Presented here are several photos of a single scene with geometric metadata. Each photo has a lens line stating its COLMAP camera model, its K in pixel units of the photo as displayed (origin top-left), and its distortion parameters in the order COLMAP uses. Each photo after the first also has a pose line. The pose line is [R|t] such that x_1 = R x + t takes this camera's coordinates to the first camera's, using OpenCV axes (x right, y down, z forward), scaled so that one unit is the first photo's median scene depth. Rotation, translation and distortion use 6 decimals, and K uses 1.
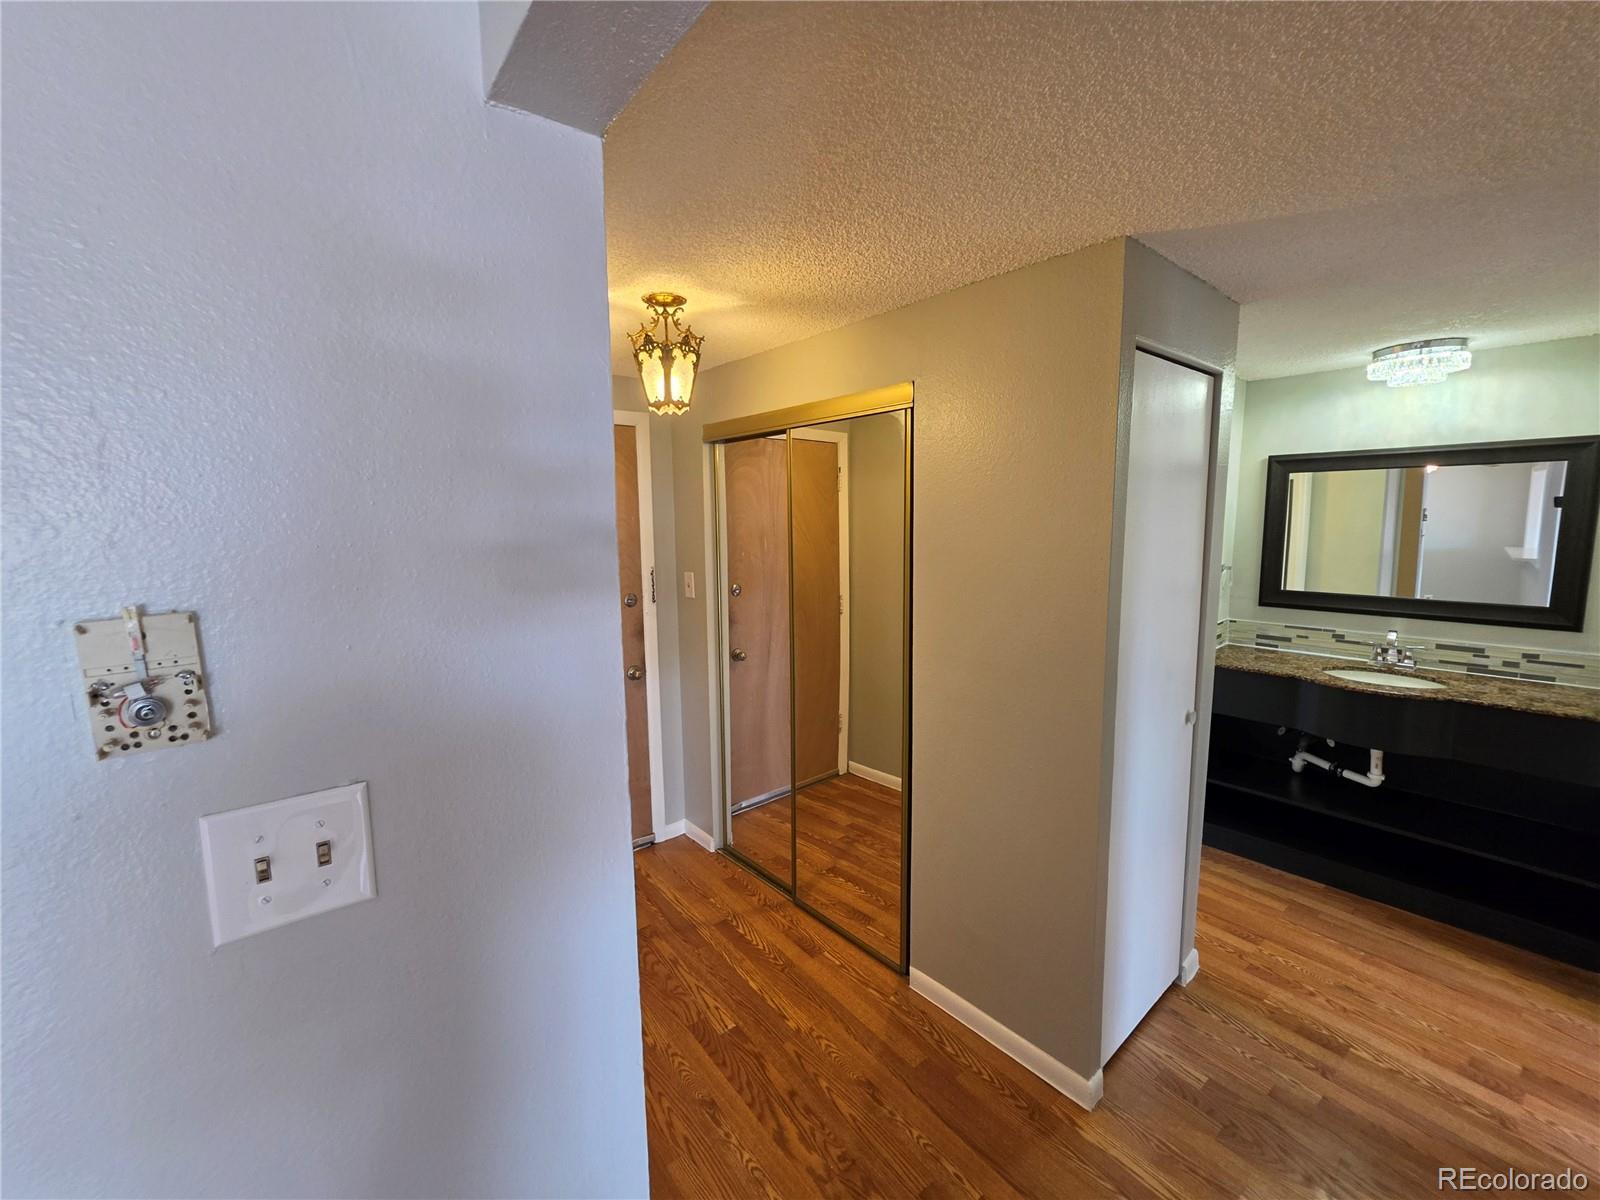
lens RADIAL K [[640.5, 0, 798.8], [0, 640.5, 597.2], [0, 0, 1]] dist [-0.004599, 0.001828]
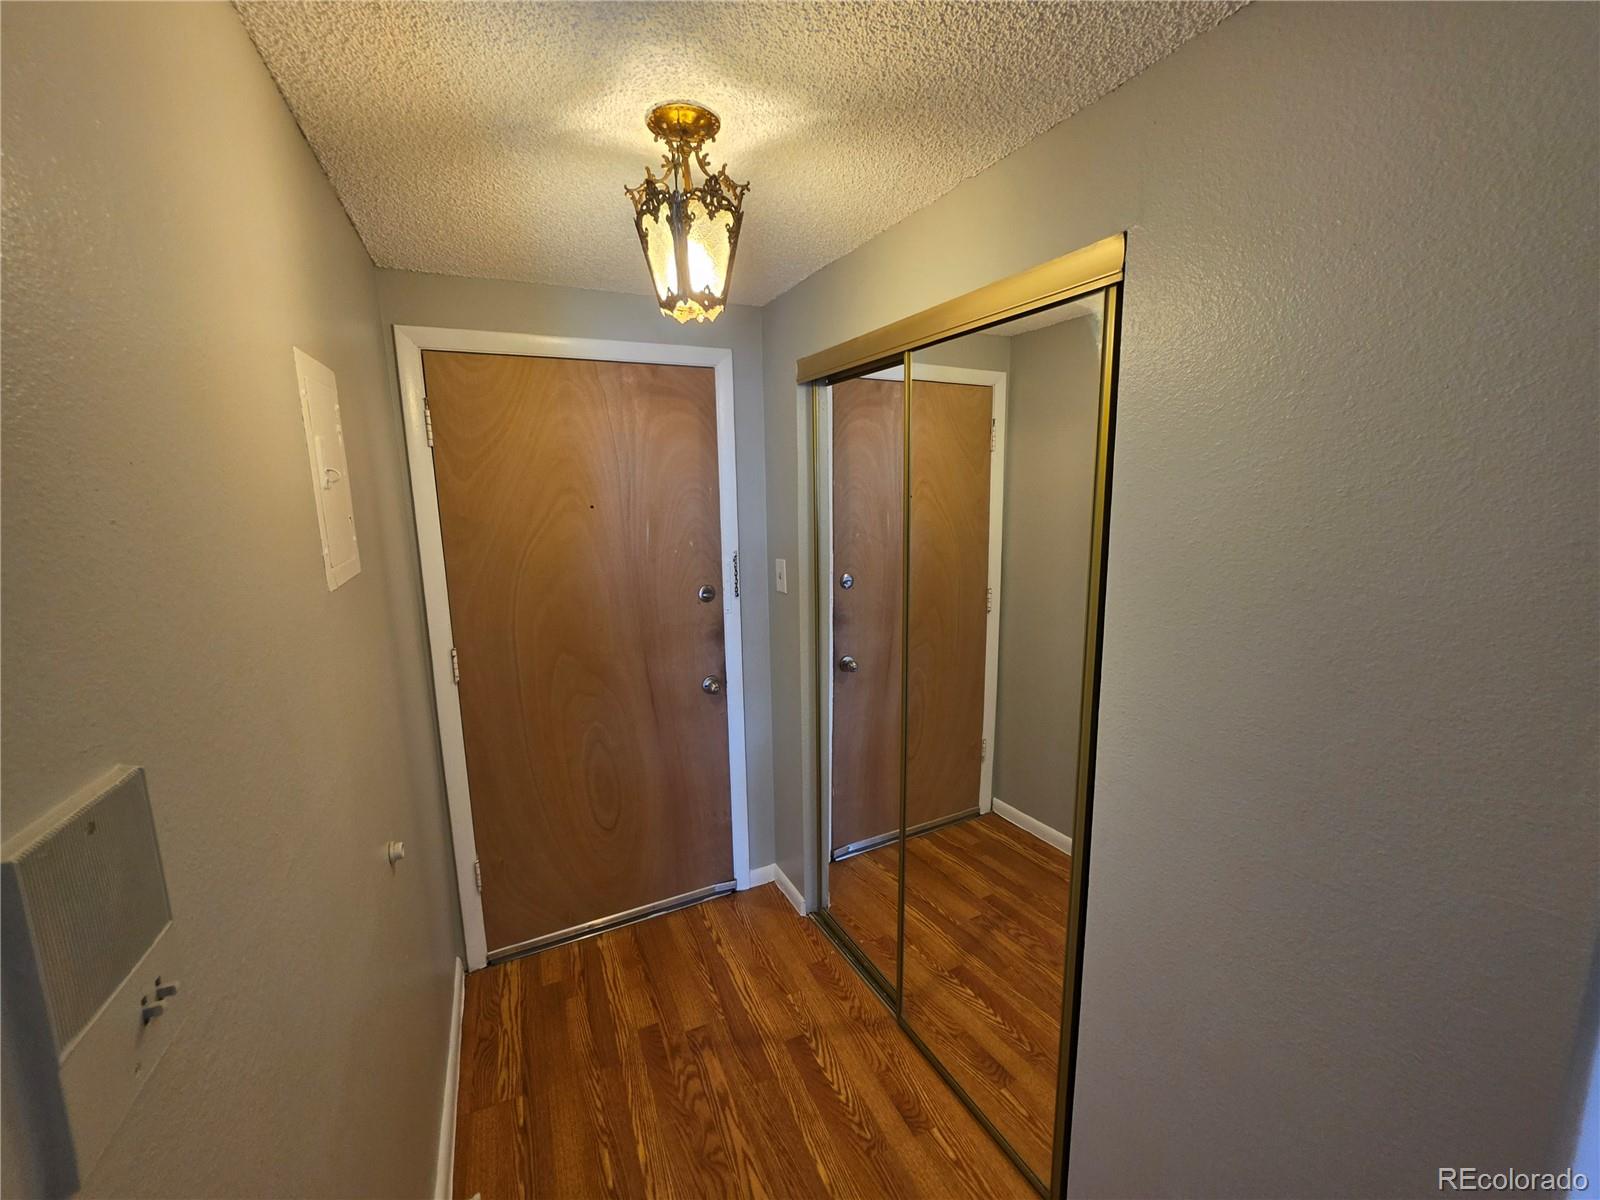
lens RADIAL K [[640.5, 0, 798.8], [0, 640.5, 595.7], [0, 0, 1]] dist [-0.004599, 0.001828]
pose [[0.970977, 0.035766, -0.236482, 0.034489], [-0.025264, 0.998562, 0.047291, -0.034068], [0.237833, -0.039944, 0.970484, 0.274647]]
